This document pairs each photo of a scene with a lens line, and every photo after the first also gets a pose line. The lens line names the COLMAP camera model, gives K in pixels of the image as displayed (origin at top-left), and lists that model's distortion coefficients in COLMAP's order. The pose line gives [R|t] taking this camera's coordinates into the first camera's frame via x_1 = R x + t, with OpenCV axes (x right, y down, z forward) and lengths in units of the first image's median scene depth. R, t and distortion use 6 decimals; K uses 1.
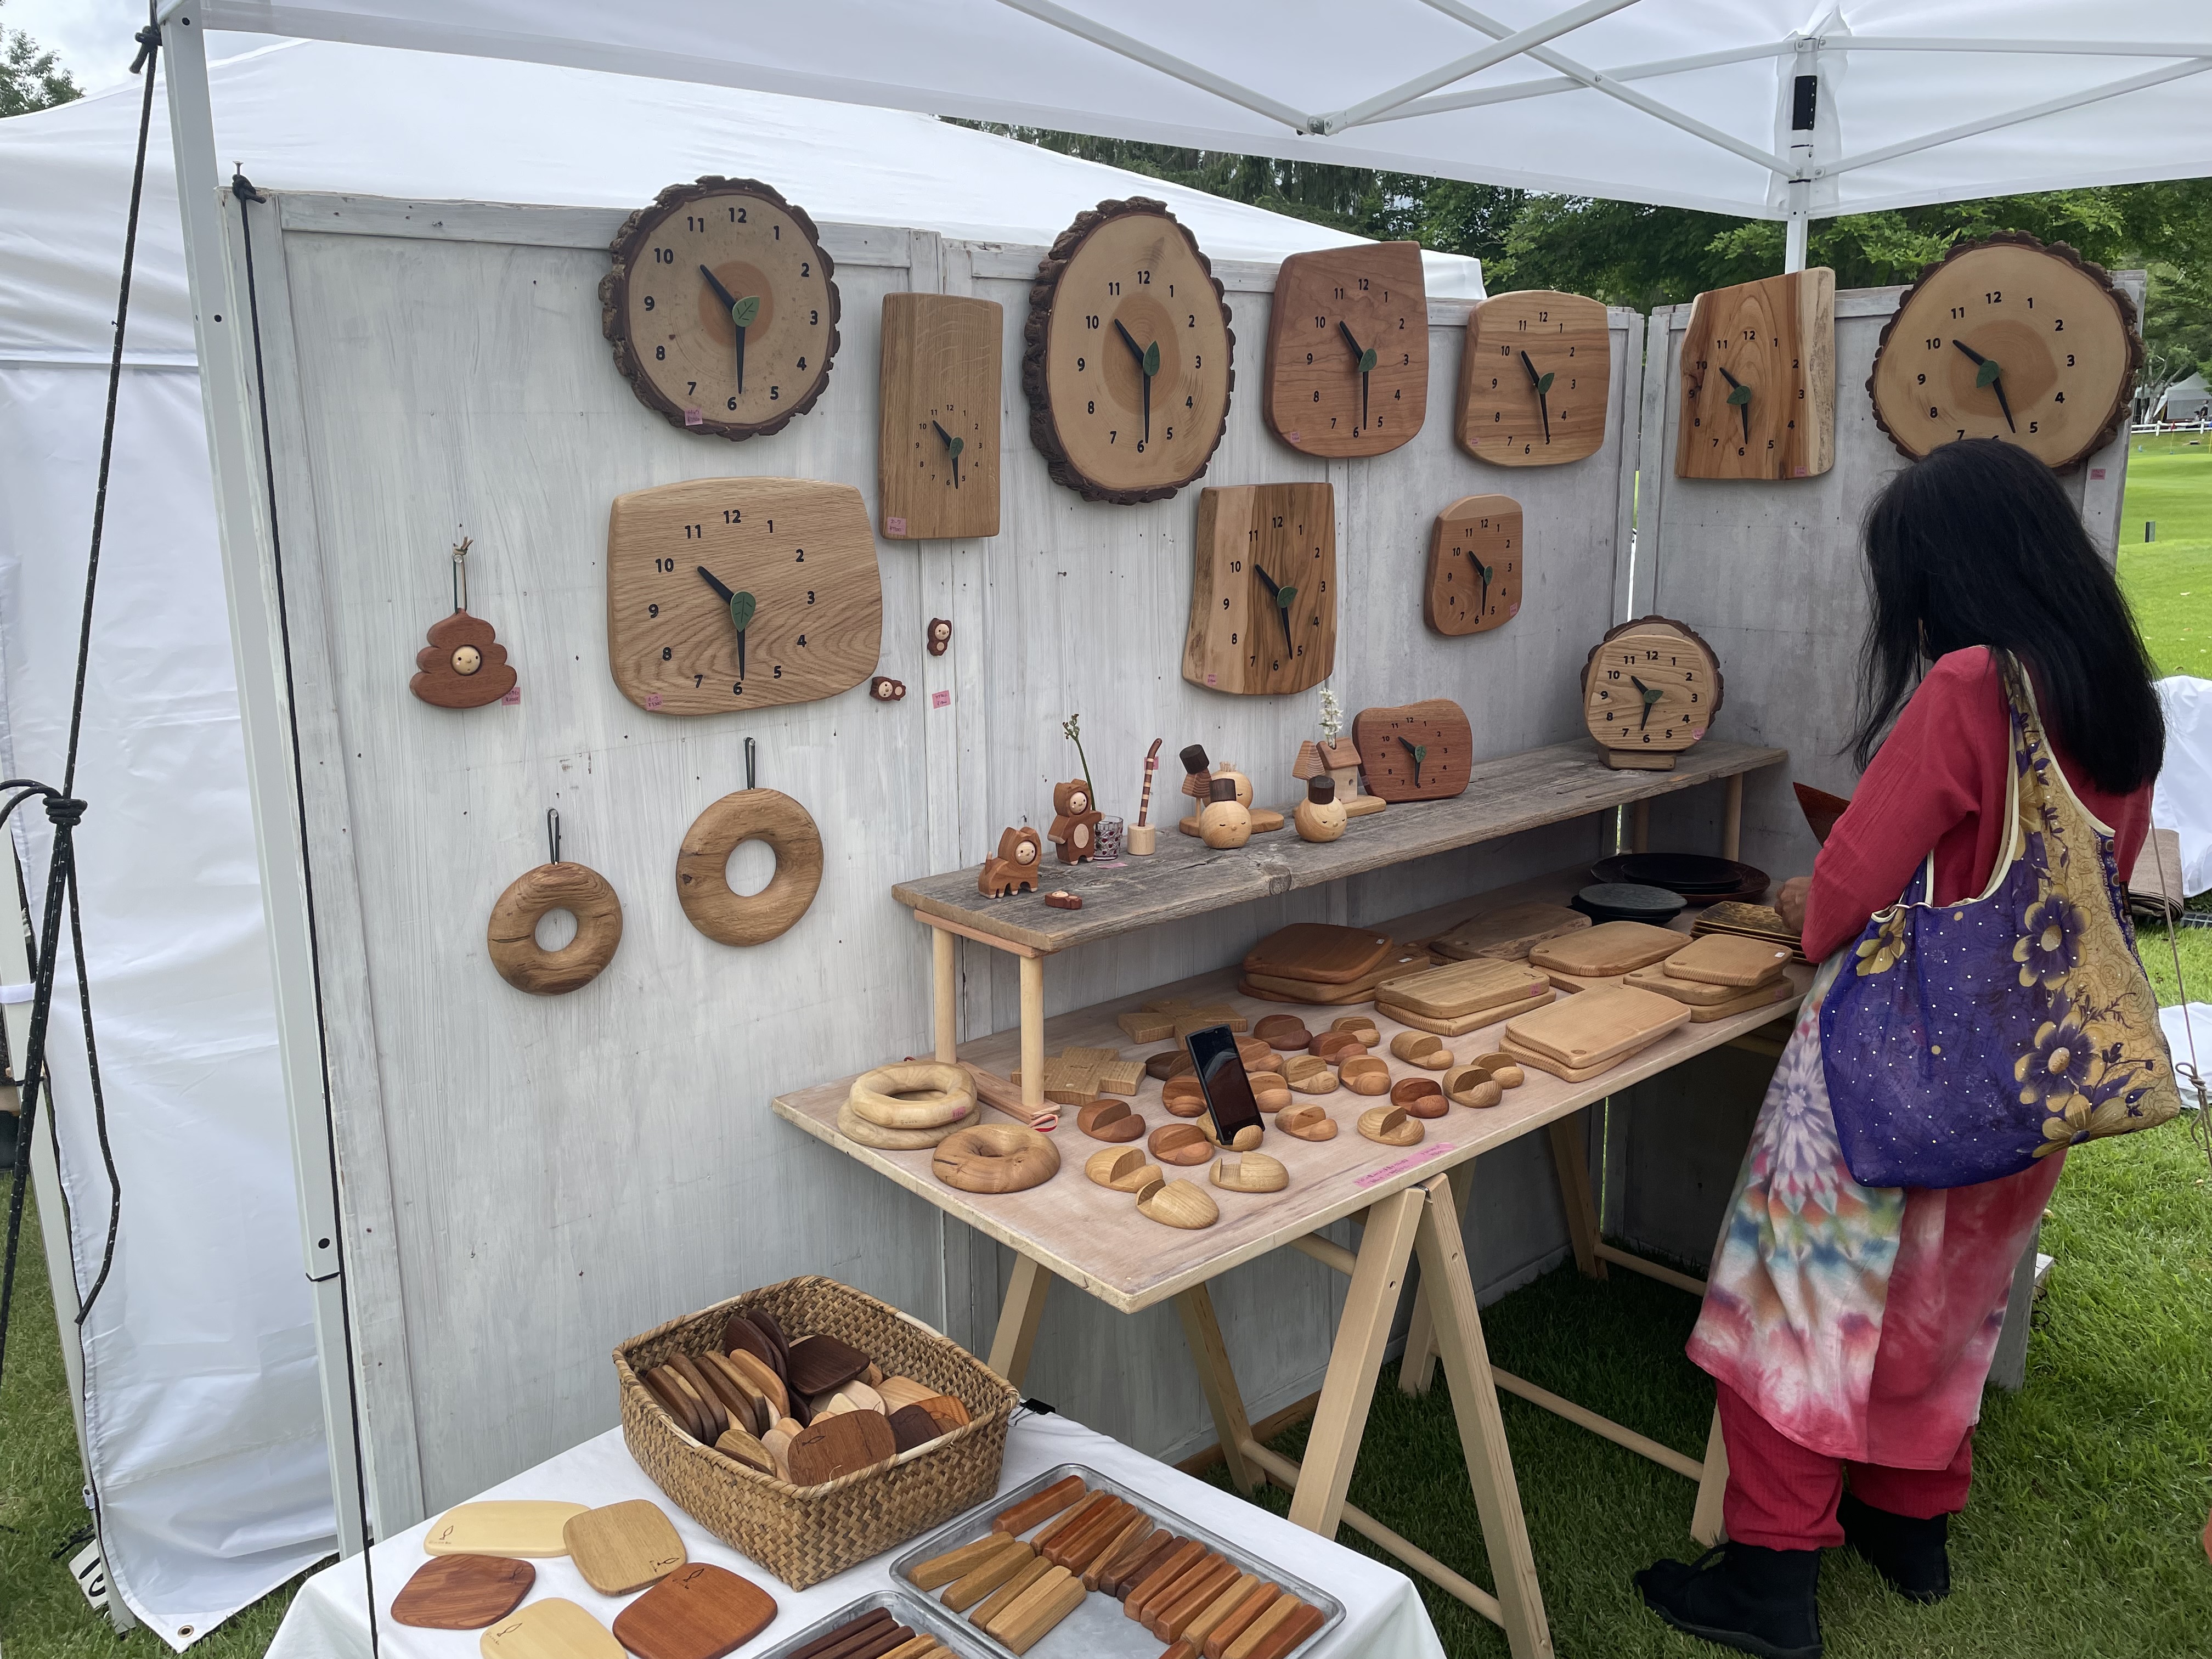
lens RADIAL K [[1654.6, 0, 1149.7], [0, 1654.6, 830.6], [0, 0, 1]] dist [0.075112, -0.128352]
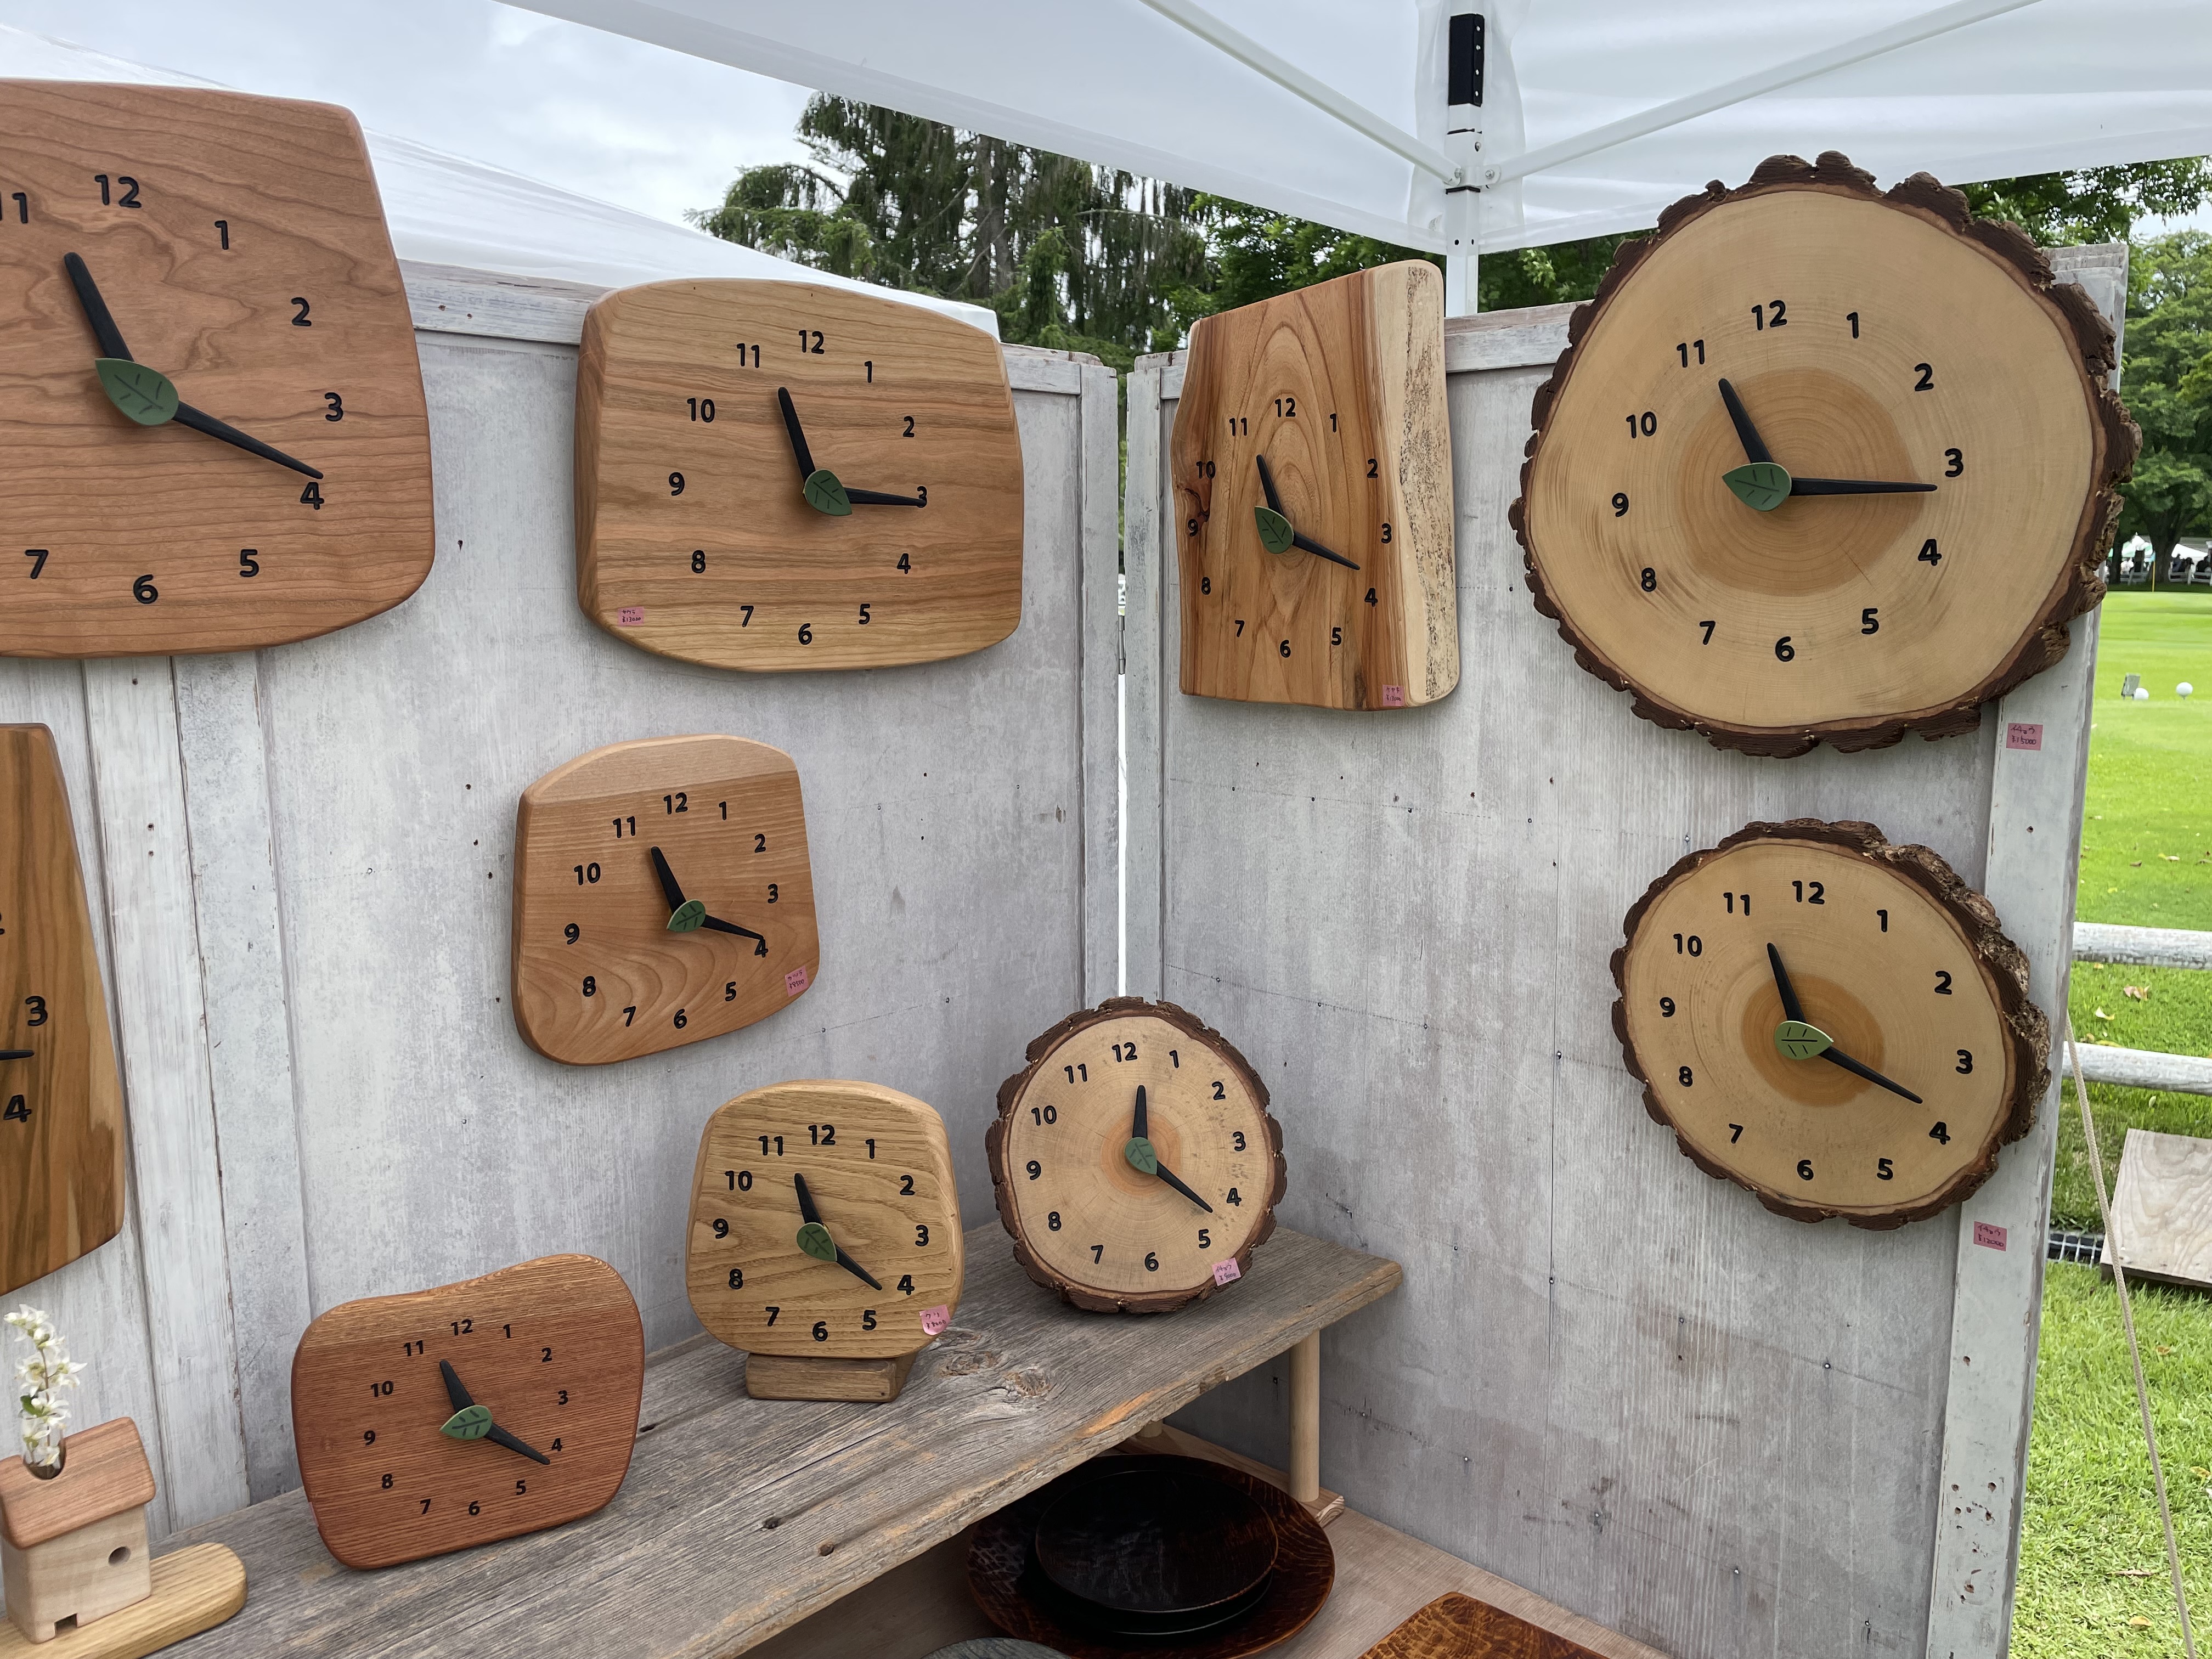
lens RADIAL K [[1697.6, 0, 1223.8], [0, 1697.6, 833.2], [0, 0, 1]] dist [0.077757, -0.137581]
pose [[0.989492, 0.001689, 0.144577, 0.283676], [0.010213, 0.996618, -0.081537, -0.143077], [-0.144225, 0.082156, 0.986128, 0.559586]]
